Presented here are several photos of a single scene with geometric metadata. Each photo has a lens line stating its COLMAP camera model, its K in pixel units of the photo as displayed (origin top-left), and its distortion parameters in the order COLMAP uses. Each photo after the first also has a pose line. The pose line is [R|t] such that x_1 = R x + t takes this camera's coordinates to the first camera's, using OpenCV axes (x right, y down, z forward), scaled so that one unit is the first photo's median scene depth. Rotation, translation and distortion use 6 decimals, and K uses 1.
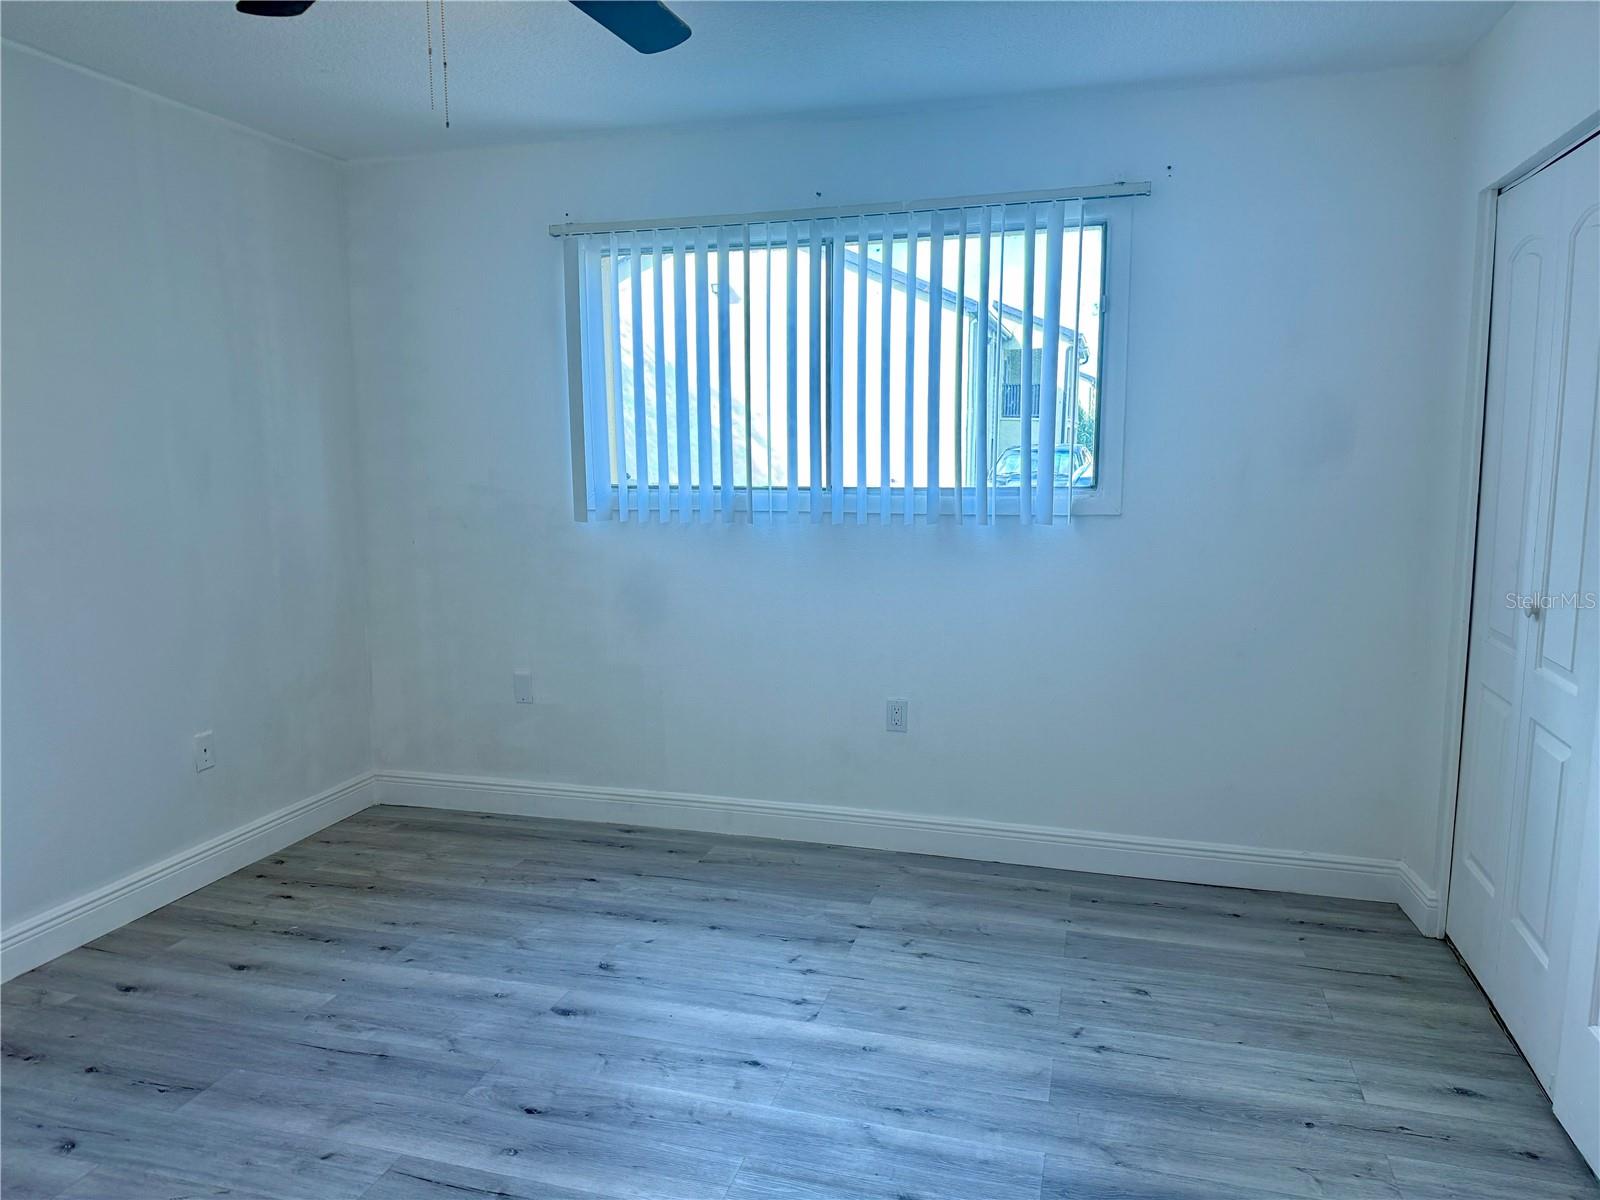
lens RADIAL K [[1127.4, 0, 799.5], [0, 1127.4, 598.6], [0, 0, 1]] dist [0.059016, -0.022704]
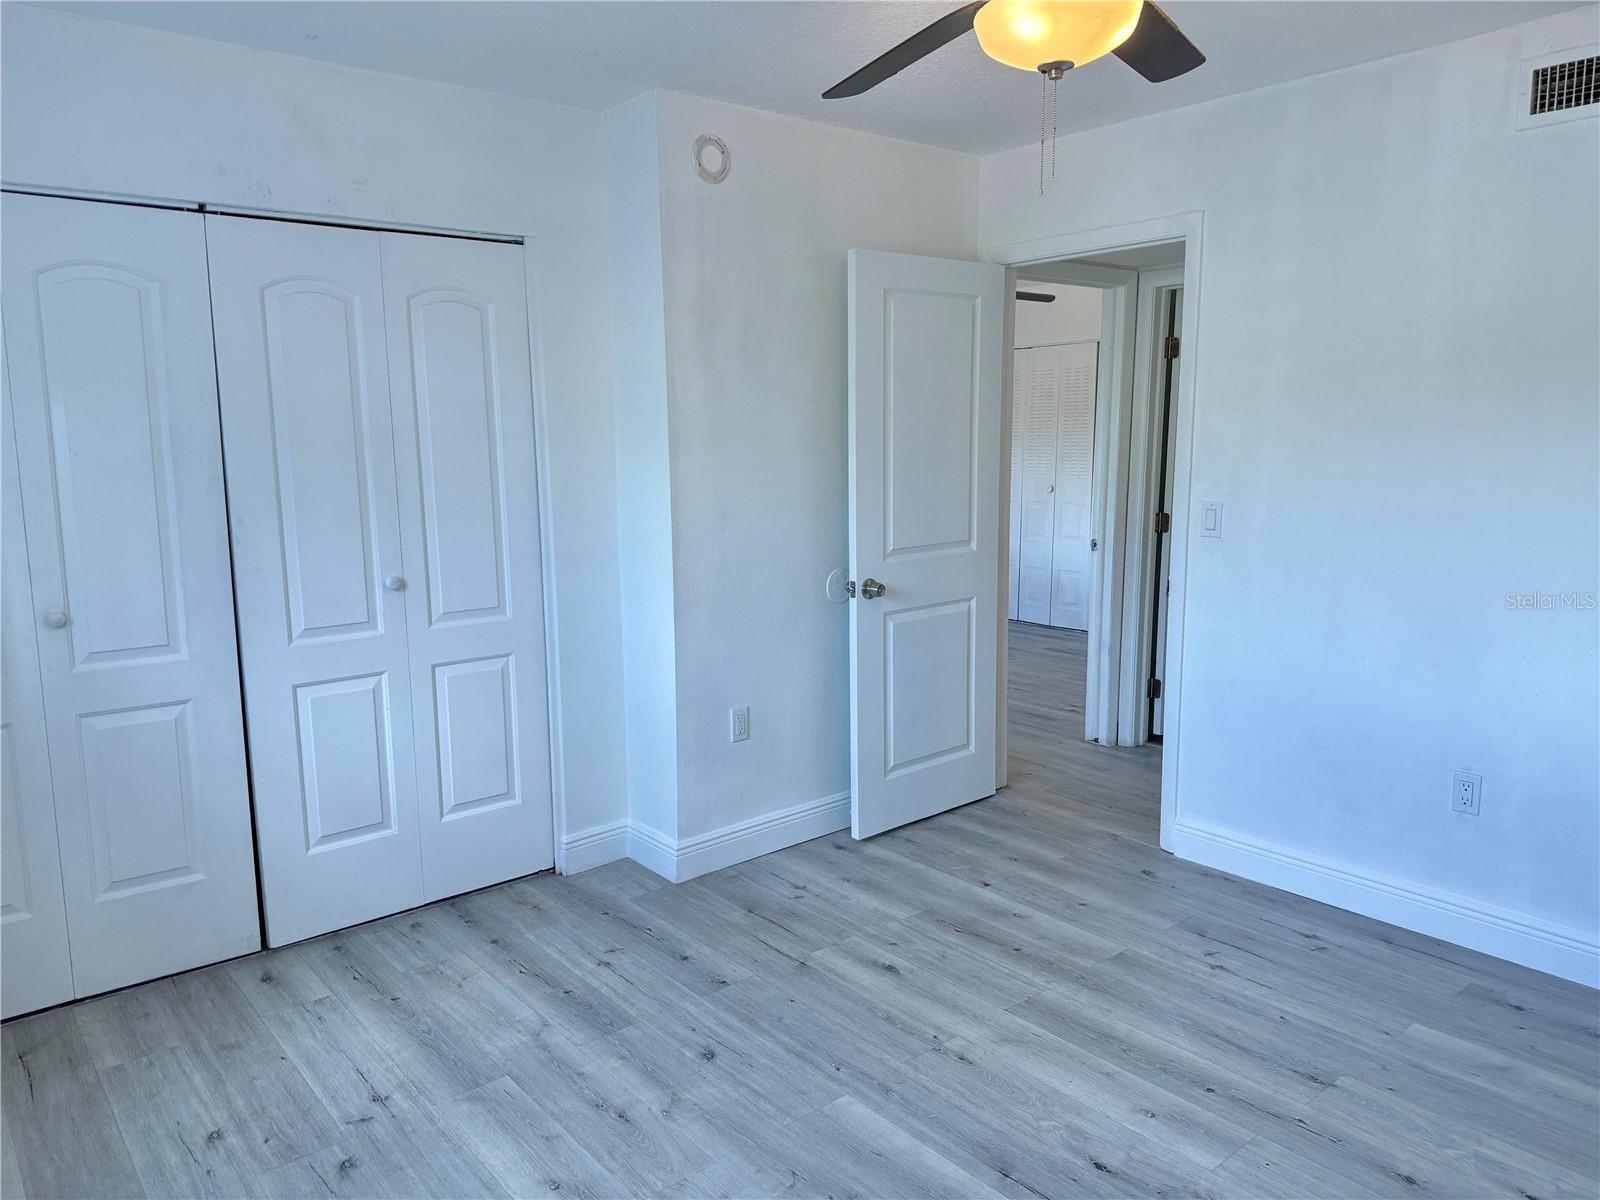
lens RADIAL K [[1127.4, 0, 799.4], [0, 1127.4, 602.1], [0, 0, 1]] dist [0.059016, -0.022704]
pose [[-0.818250, -0.070668, 0.570503, -0.537309], [0.102448, 0.958603, 0.265678, -0.217175], [-0.565661, 0.275837, -0.777137, 1.443909]]
